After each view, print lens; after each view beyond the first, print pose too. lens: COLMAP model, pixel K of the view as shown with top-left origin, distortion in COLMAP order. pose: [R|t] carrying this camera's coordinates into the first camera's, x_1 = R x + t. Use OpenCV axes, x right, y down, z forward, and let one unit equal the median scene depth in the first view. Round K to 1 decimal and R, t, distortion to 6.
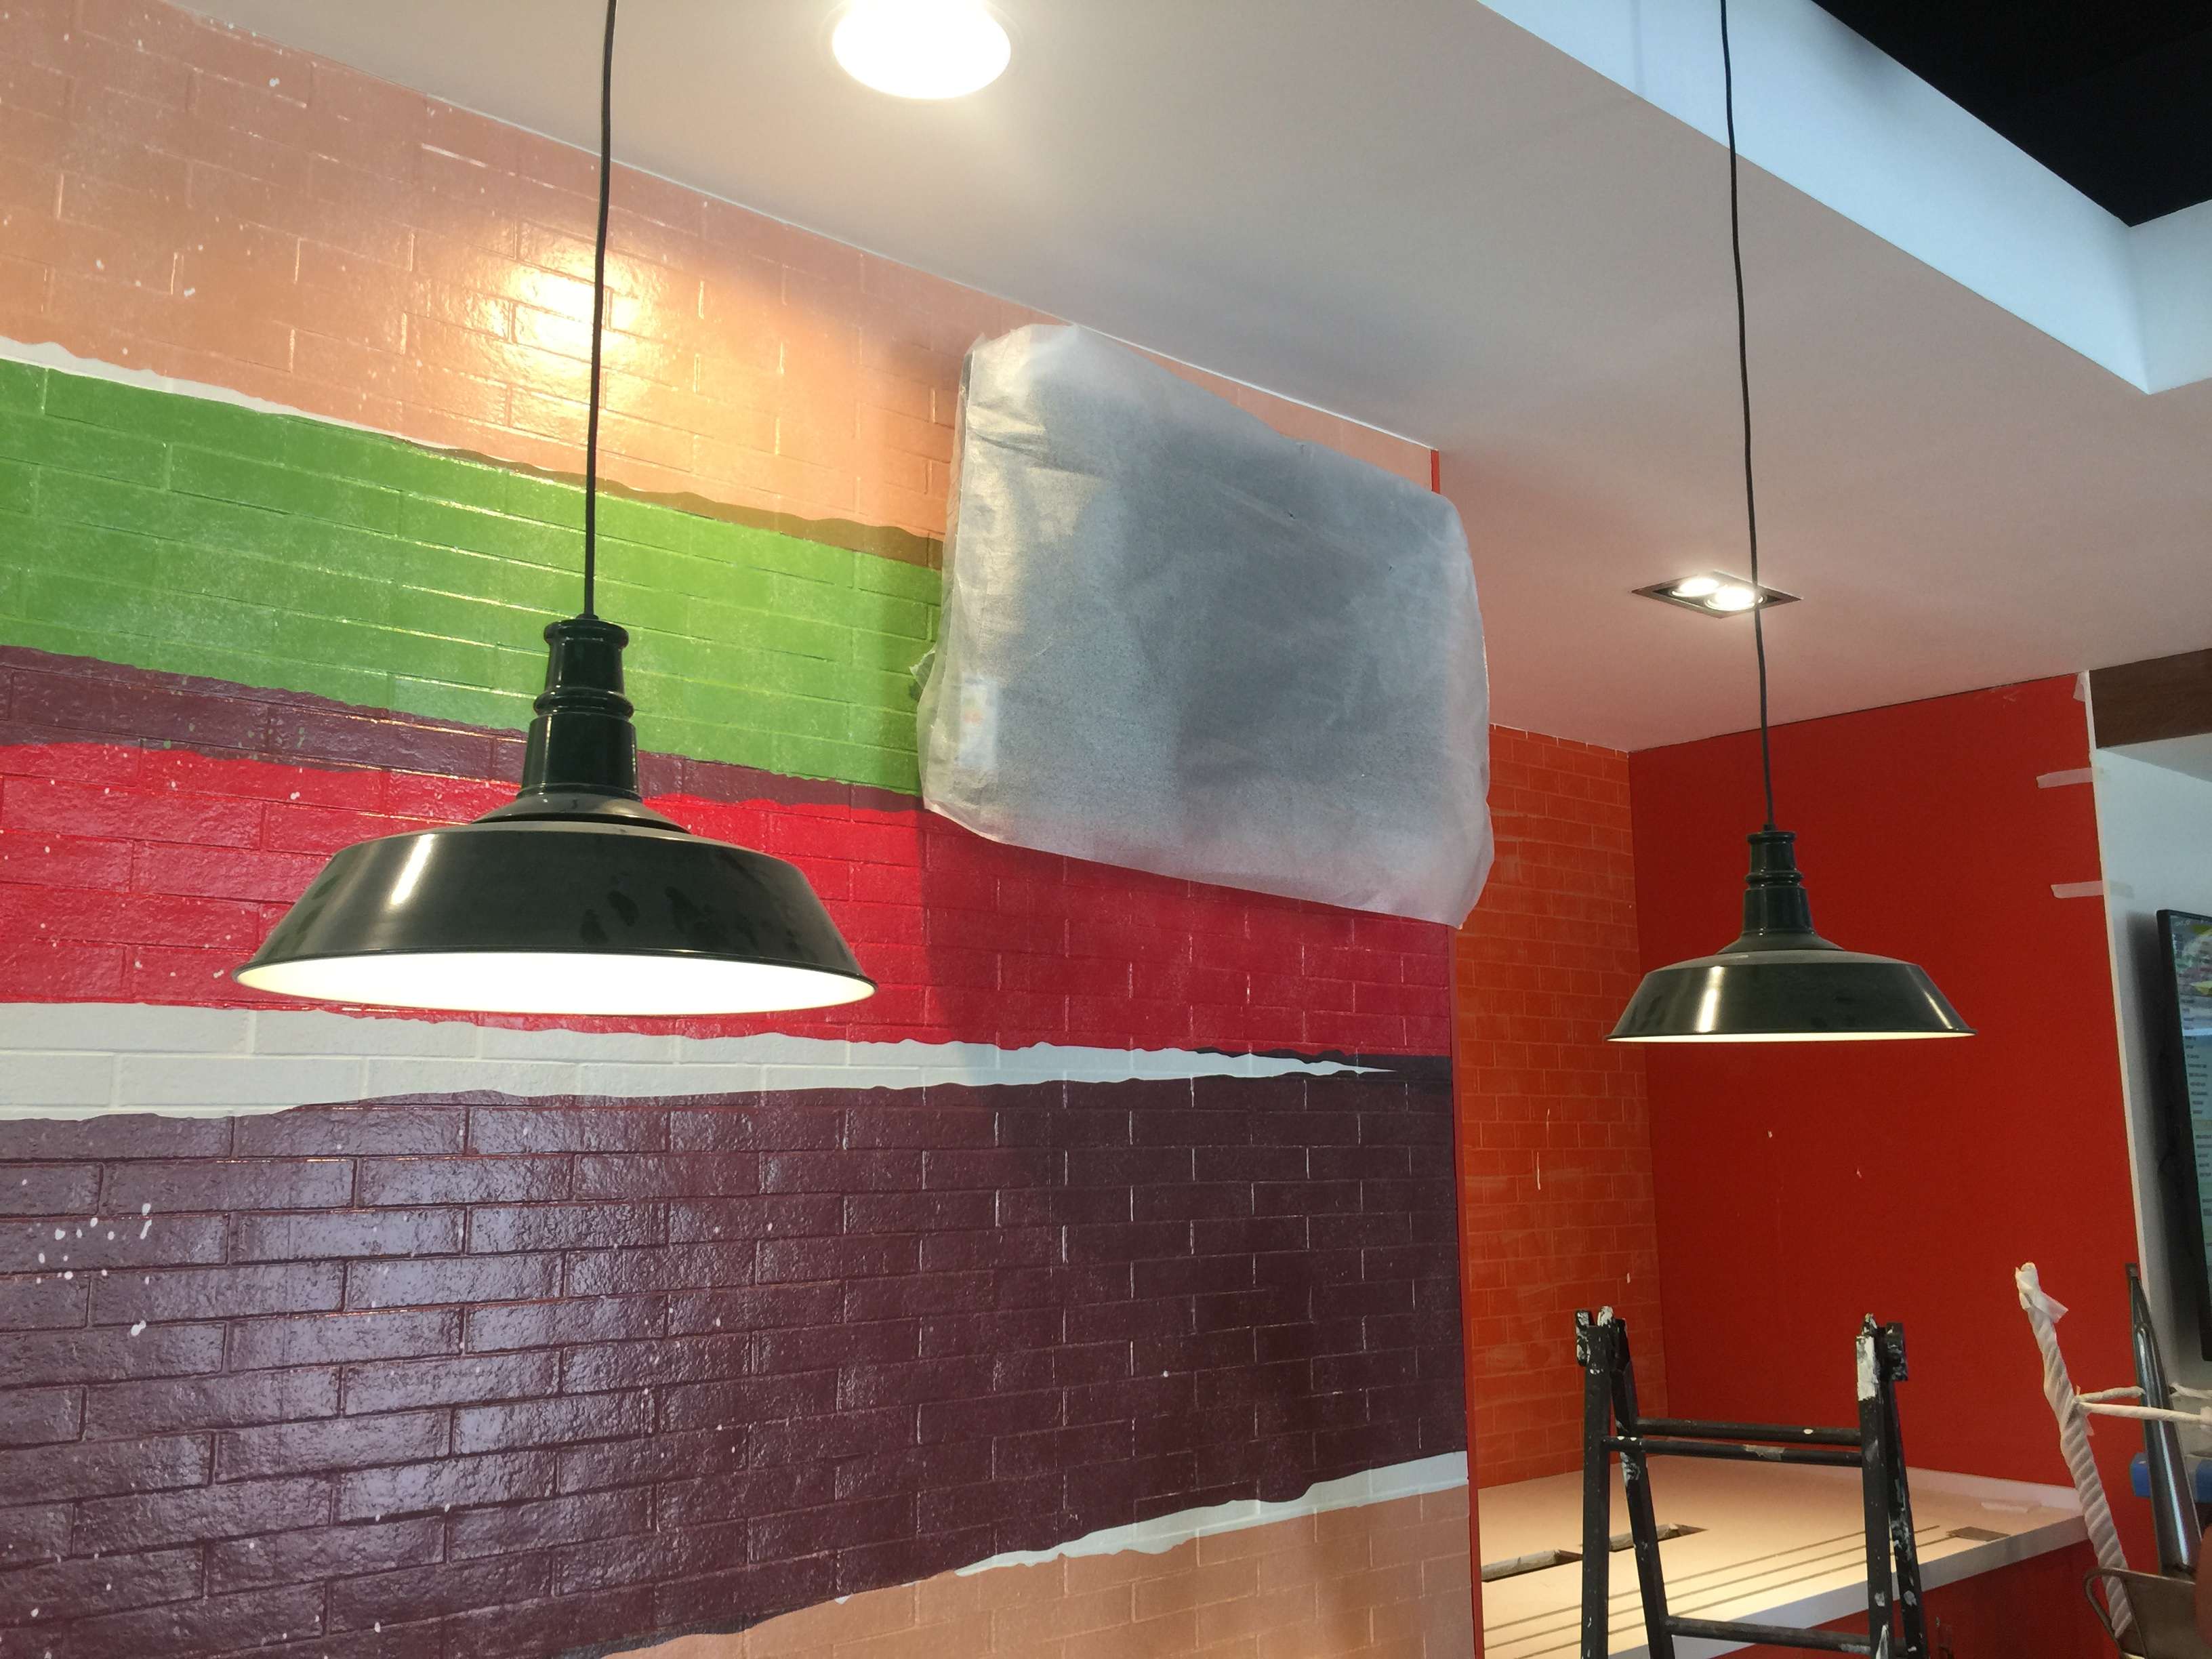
lens RADIAL K [[1894.2, 0, 1099.0], [0, 1894.2, 831.2], [0, 0, 1]] dist [0.107093, -0.119668]
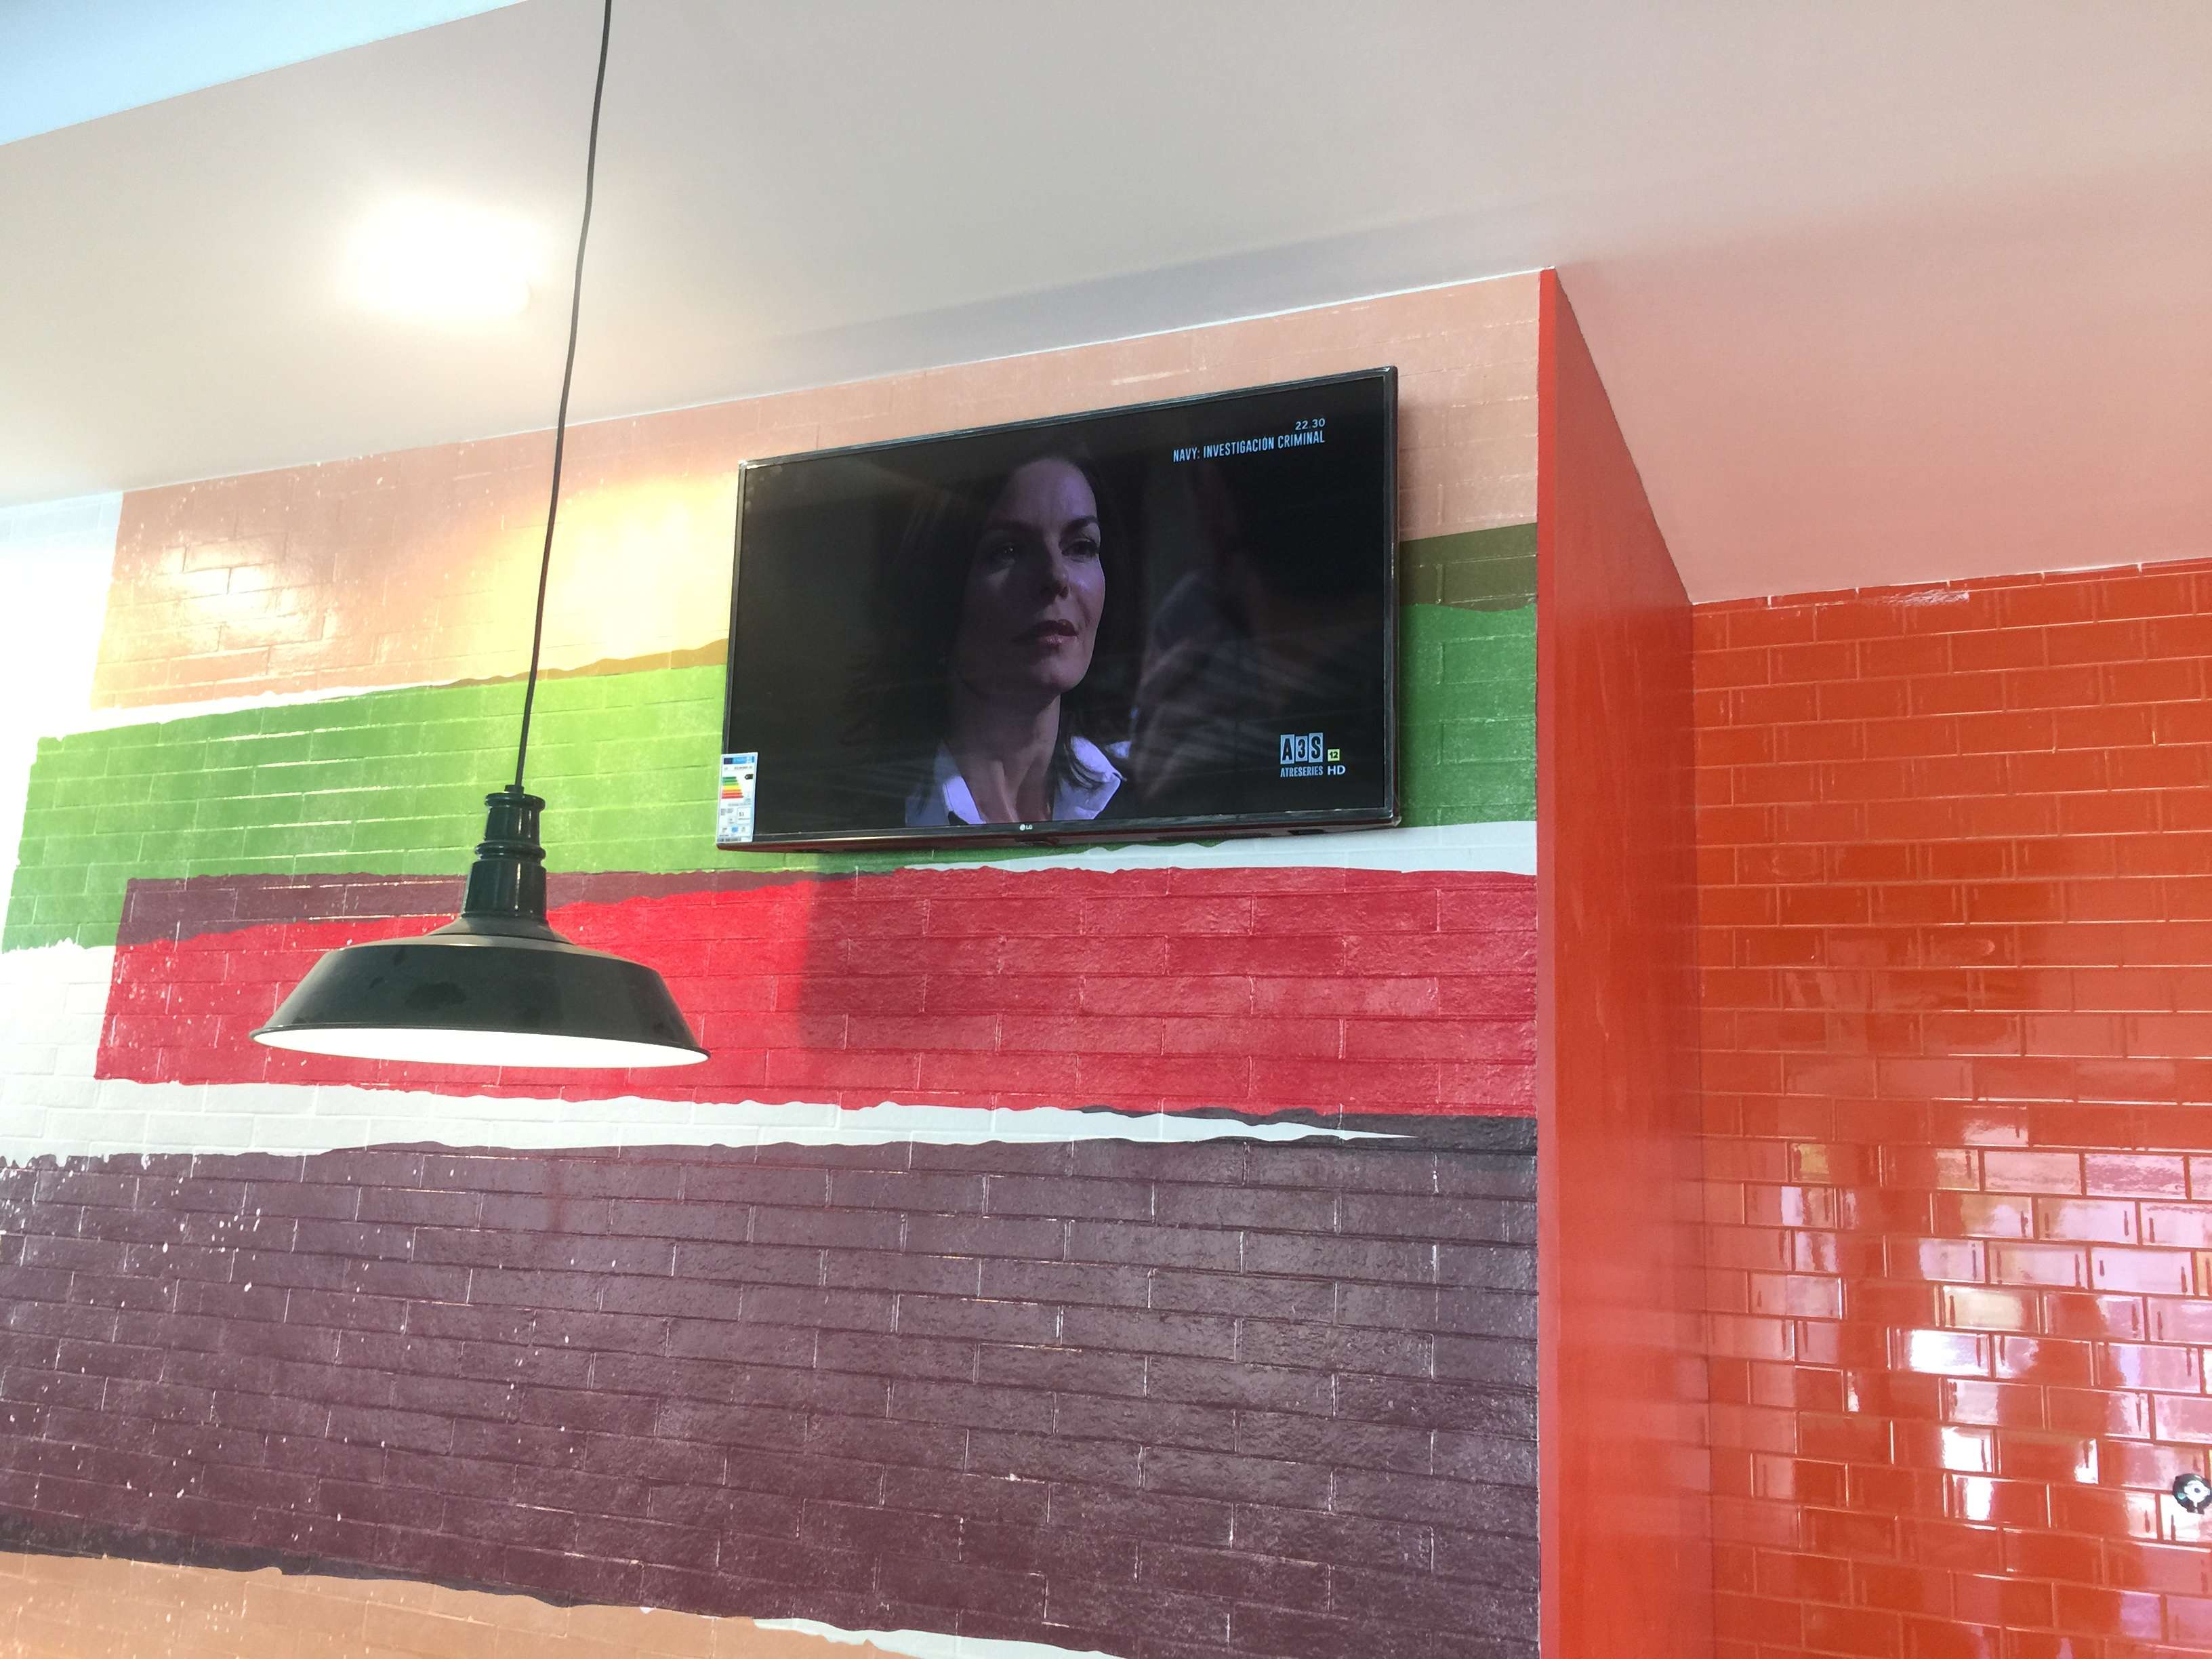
lens RADIAL K [[1863.7, 0, 1106.0], [0, 1863.7, 829.5], [0, 0, 1]] dist [0.104871, -0.107896]
pose [[0.424286, -0.151363, -0.892788, 0.975786], [0.095000, 0.987930, -0.122346, 0.109903], [0.900531, -0.032906, 0.433544, 0.746379]]
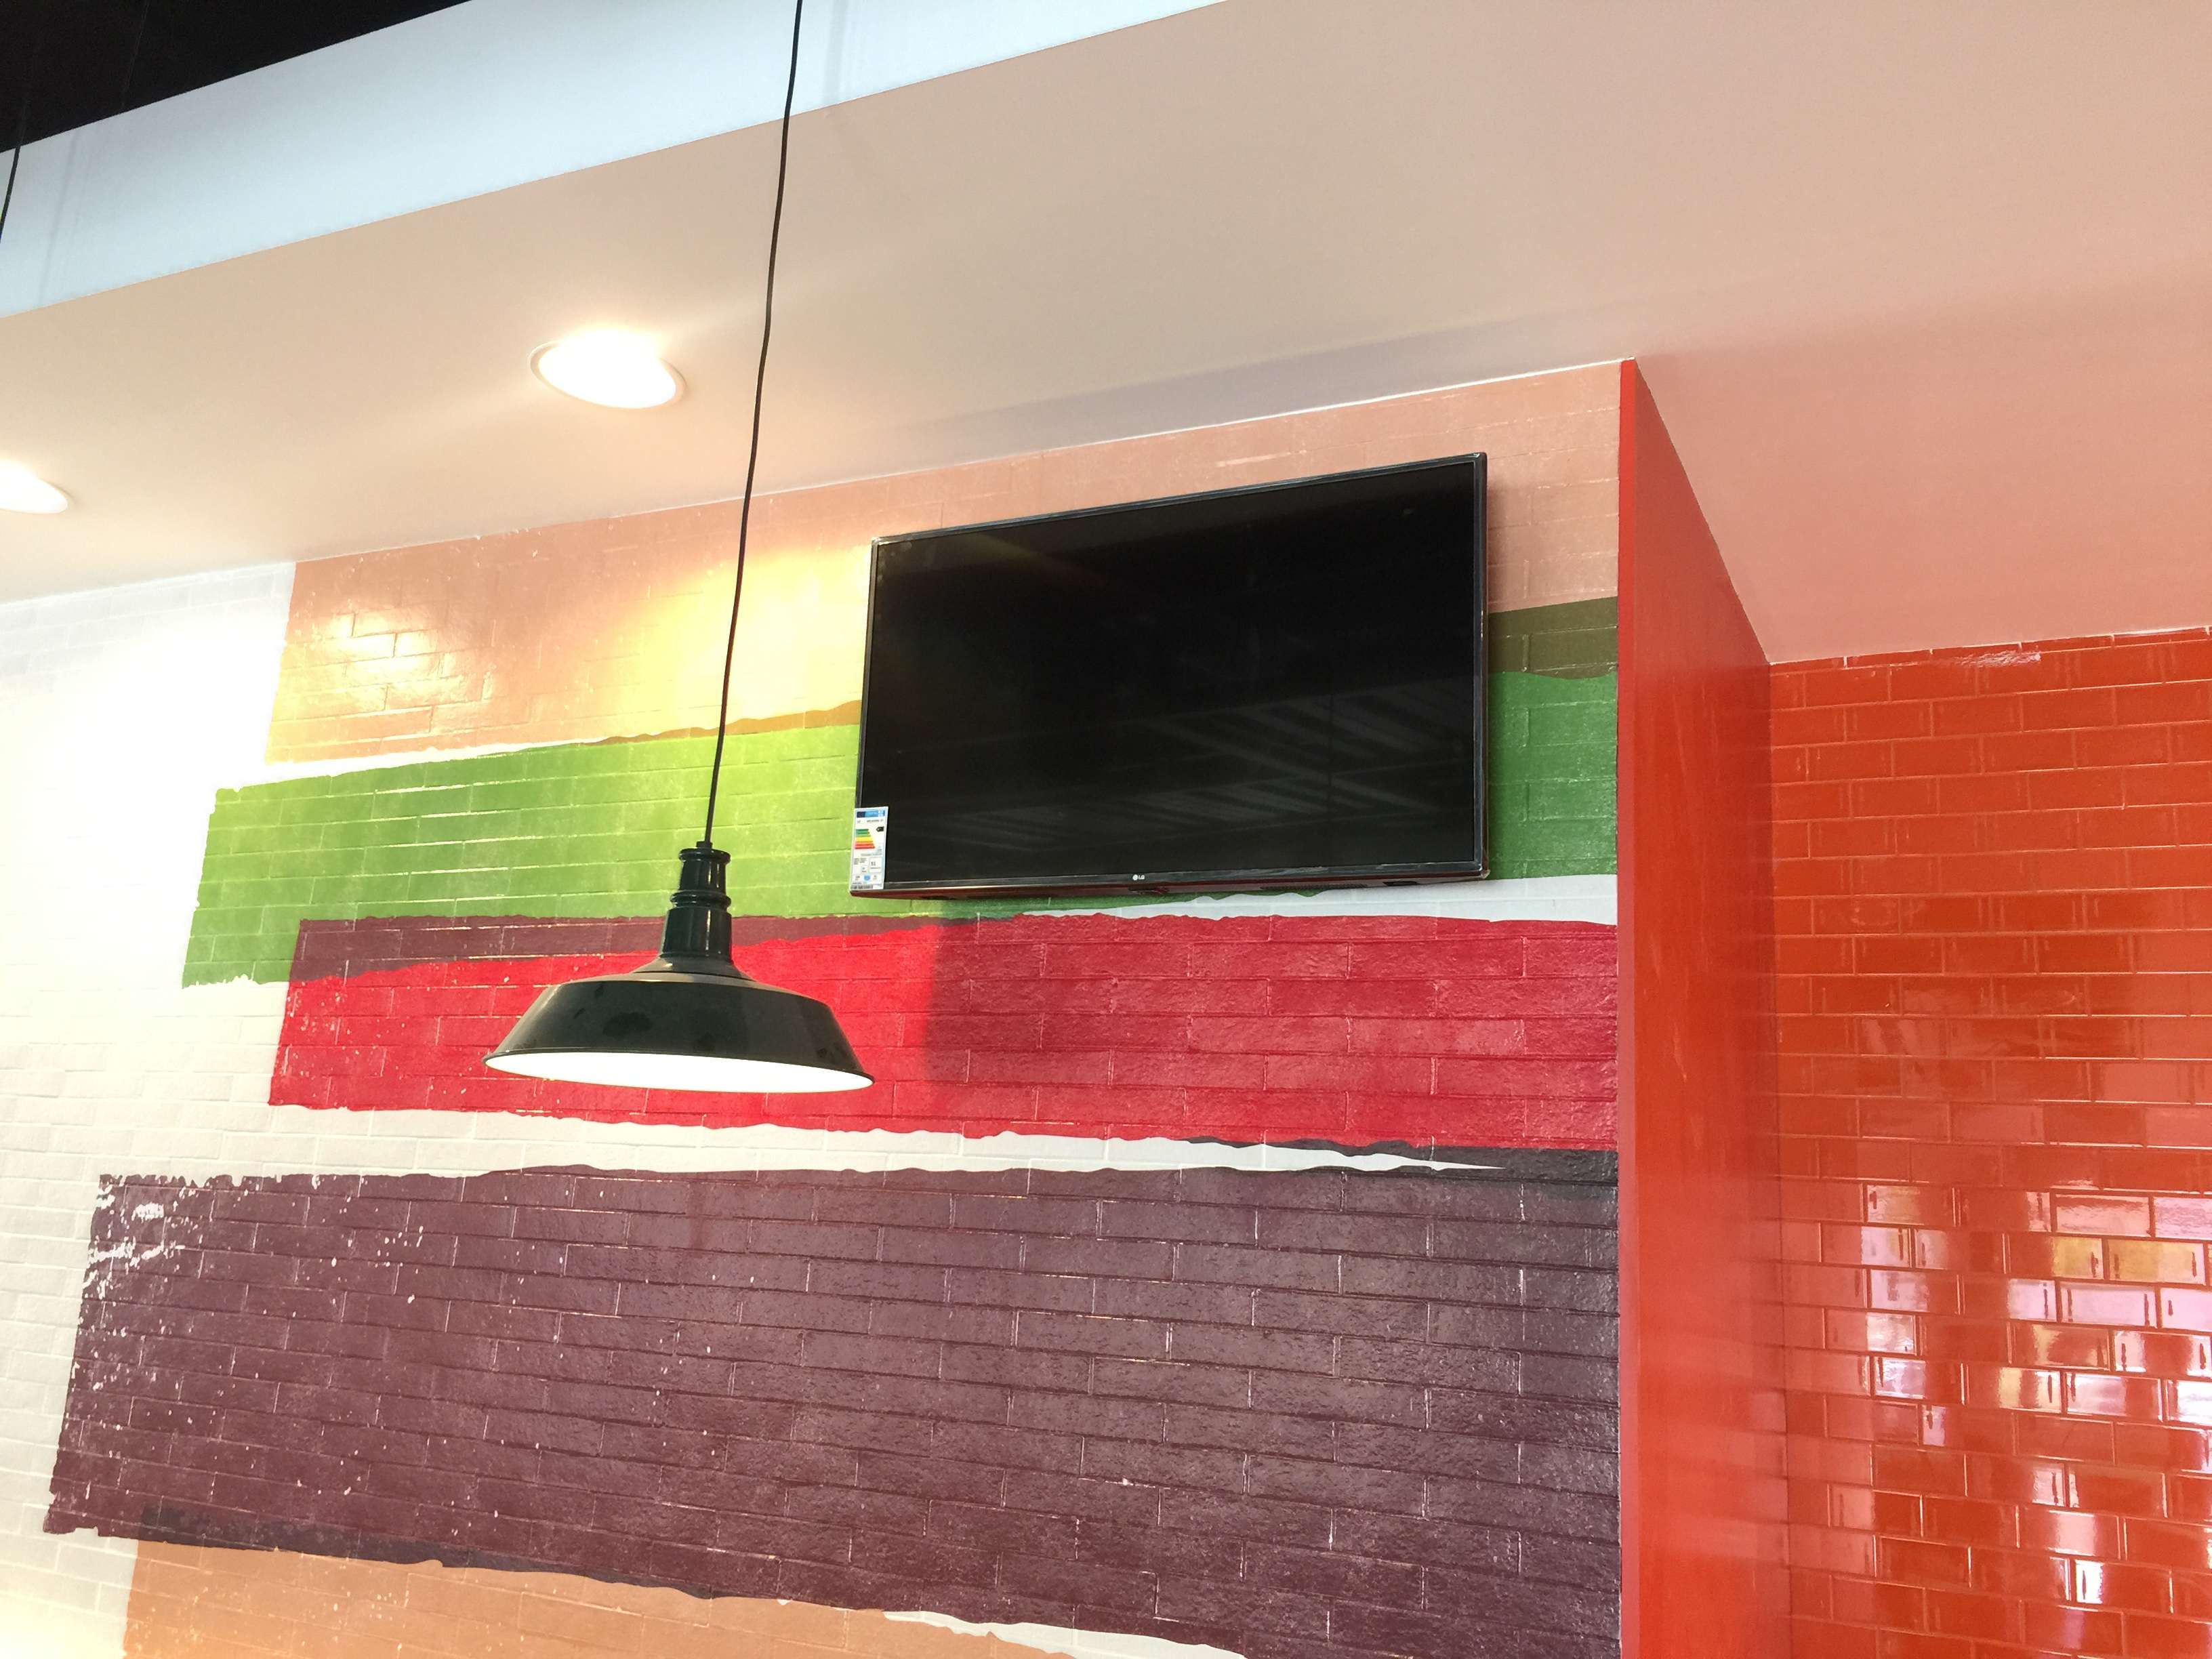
lens RADIAL K [[1894.2, 0, 1099.0], [0, 1894.2, 831.2], [0, 0, 1]] dist [0.107093, -0.119668]
pose [[0.388428, -0.168889, -0.905870, 1.056088], [0.085153, 0.985433, -0.147210, 0.115754], [0.917536, -0.019957, 0.397151, 0.684426]]
